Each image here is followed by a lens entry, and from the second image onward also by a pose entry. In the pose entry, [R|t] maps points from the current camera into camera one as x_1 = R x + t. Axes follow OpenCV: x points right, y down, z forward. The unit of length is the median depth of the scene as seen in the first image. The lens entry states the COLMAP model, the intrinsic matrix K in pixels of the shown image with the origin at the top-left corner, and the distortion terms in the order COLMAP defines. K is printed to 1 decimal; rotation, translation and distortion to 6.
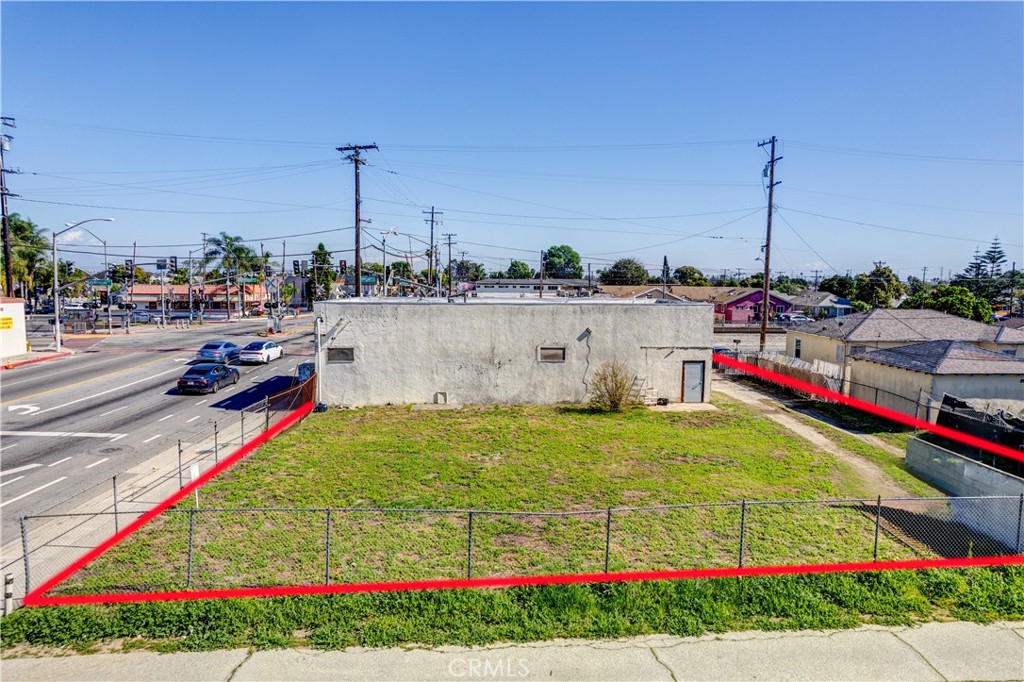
lens RADIAL K [[665.9, 0, 513.2], [0, 665.9, 353.6], [0, 0, 1]] dist [-0.090415, 0.098403]
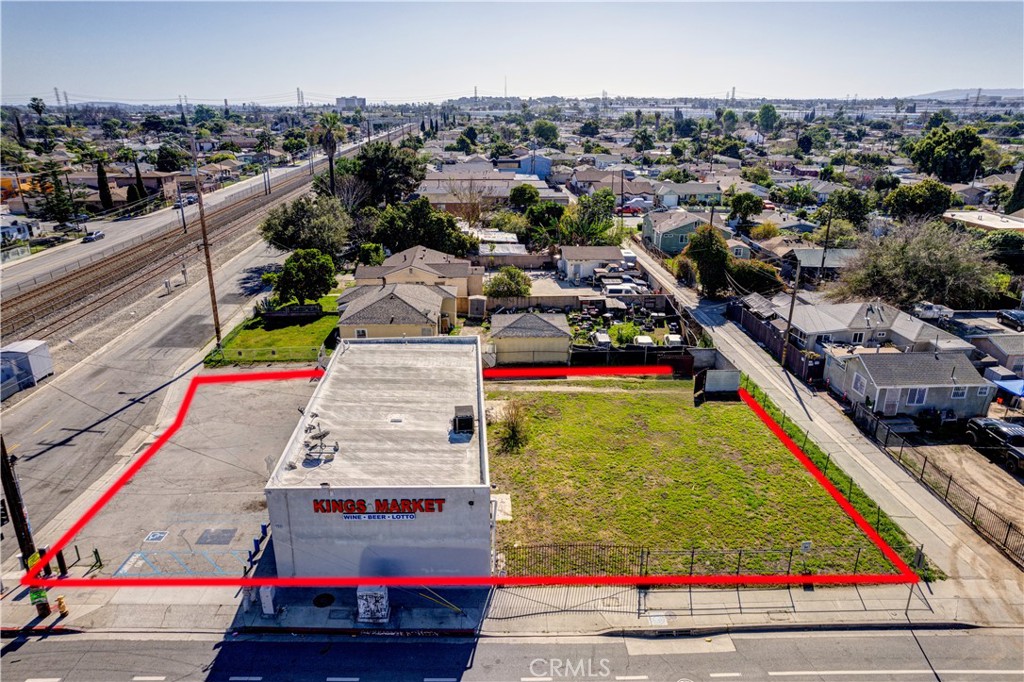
lens RADIAL K [[664.3, 0, 514.7], [0, 664.3, 340.3], [0, 0, 1]] dist [-0.074217, 0.071264]
pose [[-0.005562, -0.344283, 0.938850, -1.070965], [0.108005, 0.933165, 0.342838, -0.564750], [-0.994135, 0.103307, 0.031994, 0.914988]]
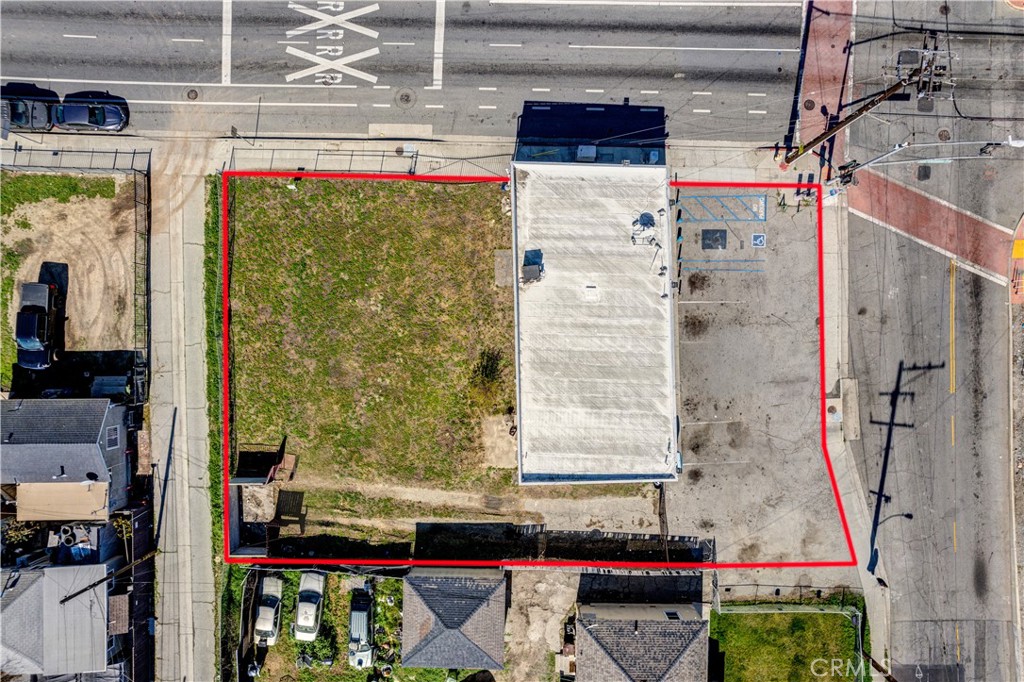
lens RADIAL K [[664.3, 0, 514.7], [0, 664.3, 340.3], [0, 0, 1]] dist [-0.074217, 0.071264]
pose [[-0.041290, 0.999003, -0.016968, 0.063873], [-0.103836, 0.012600, 0.994515, -1.334480], [0.993737, 0.042825, 0.103213, 0.888821]]
